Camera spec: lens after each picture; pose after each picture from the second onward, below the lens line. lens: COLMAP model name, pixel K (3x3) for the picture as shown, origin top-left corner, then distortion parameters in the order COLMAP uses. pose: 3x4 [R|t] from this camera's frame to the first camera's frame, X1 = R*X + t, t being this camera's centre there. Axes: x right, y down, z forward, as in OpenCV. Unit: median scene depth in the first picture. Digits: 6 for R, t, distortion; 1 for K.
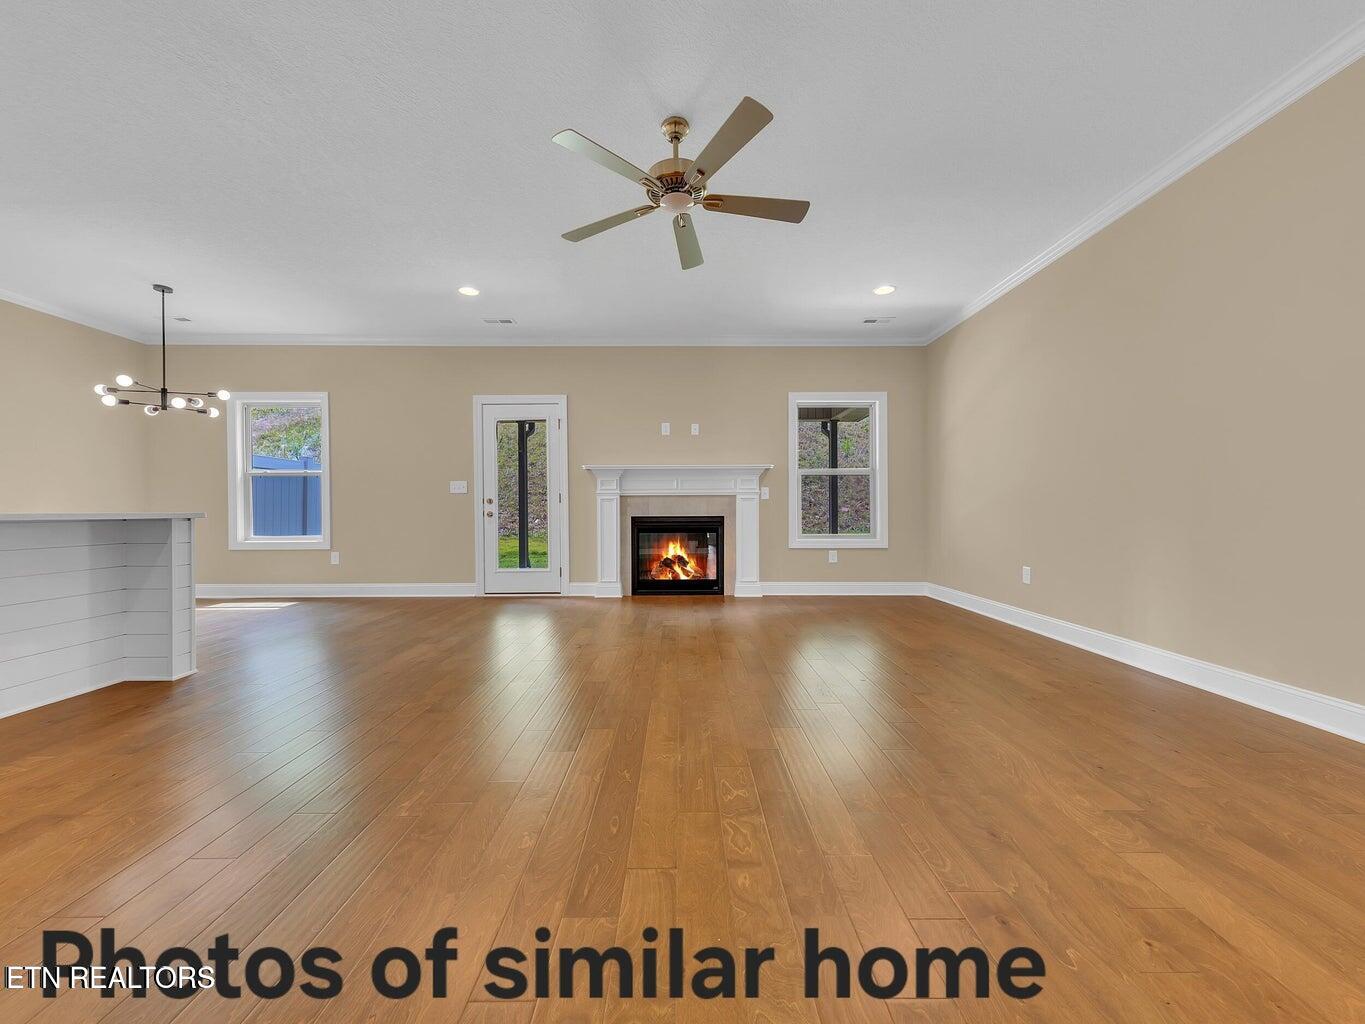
lens RADIAL K [[524.6, 0, 683.4], [0, 524.6, 510.6], [0, 0, 1]] dist [0.008482, 0.000269]
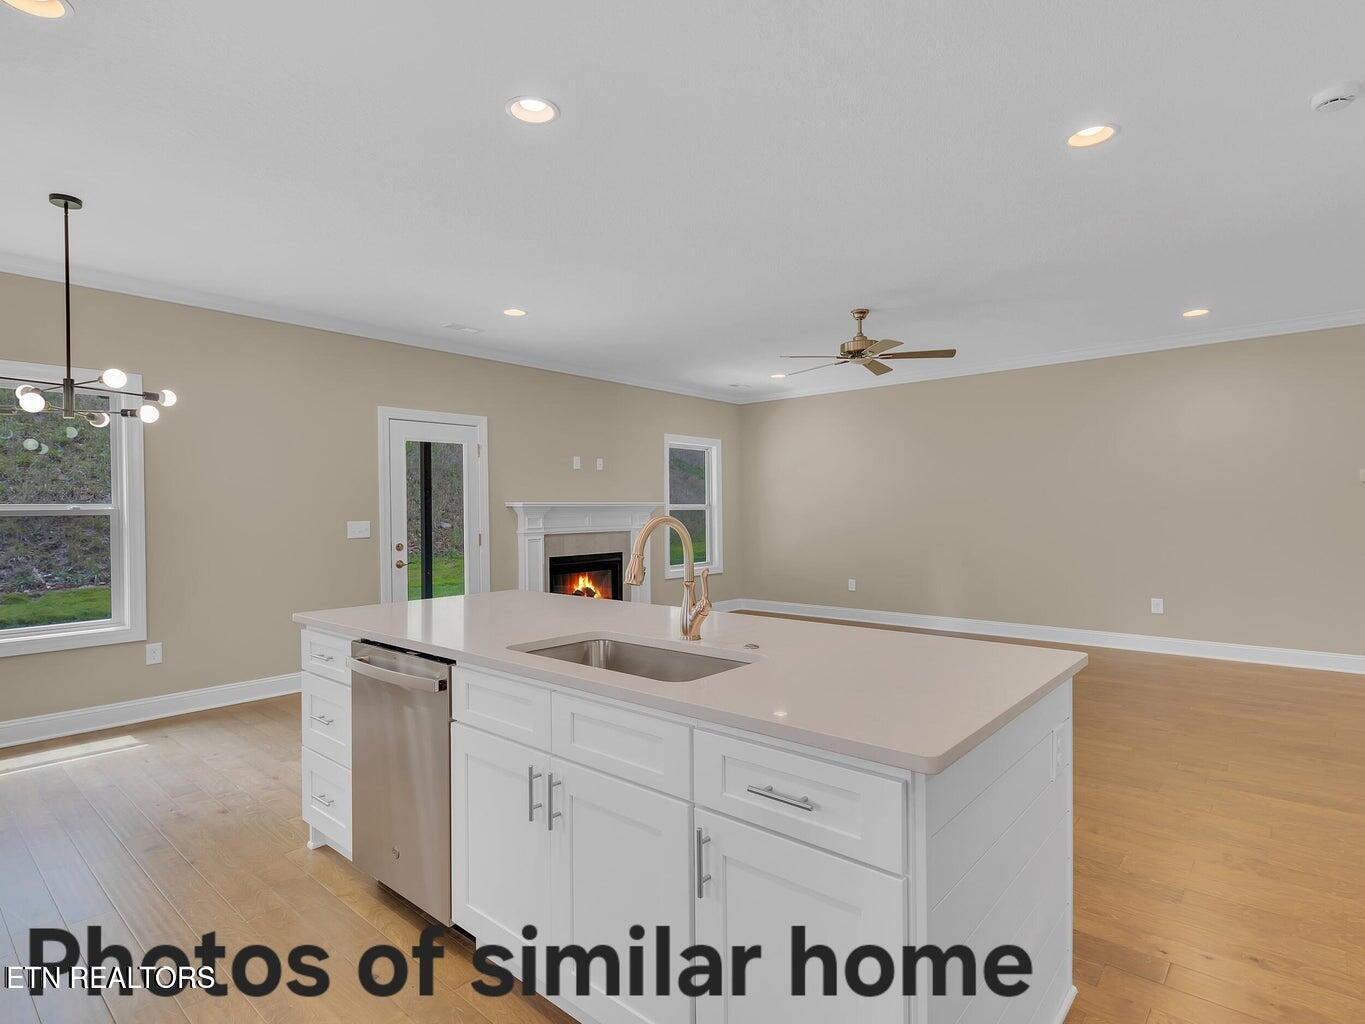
lens RADIAL K [[709.4, 0, 684.6], [0, 709.4, 513.7], [0, 0, 1]] dist [-0.000924, -0.000715]
pose [[0.660475, -0.005849, 0.750825, -0.866344], [0.007022, 0.999974, 0.001614, -0.065034], [-0.750815, 0.004206, 0.660499, 0.012211]]
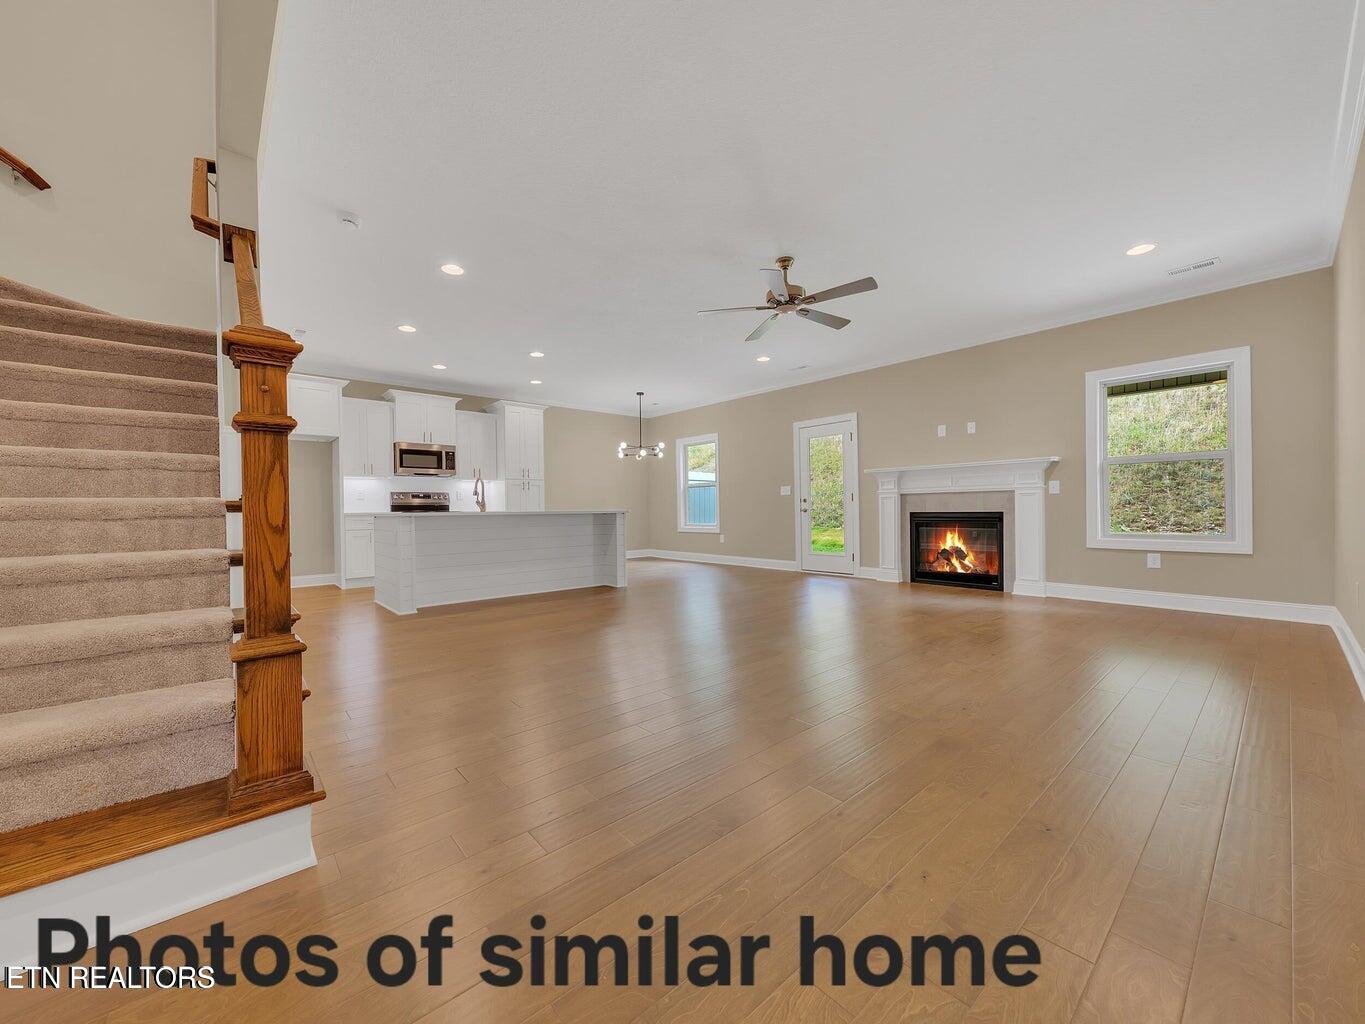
lens RADIAL K [[524.6, 0, 680.0], [0, 524.6, 511.1], [0, 0, 1]] dist [0.008482, 0.000269]
pose [[0.658391, -0.000981, -0.752676, 0.425230], [0.008673, 0.999943, 0.006284, -0.002208], [0.752626, -0.010665, 0.658362, -0.115242]]
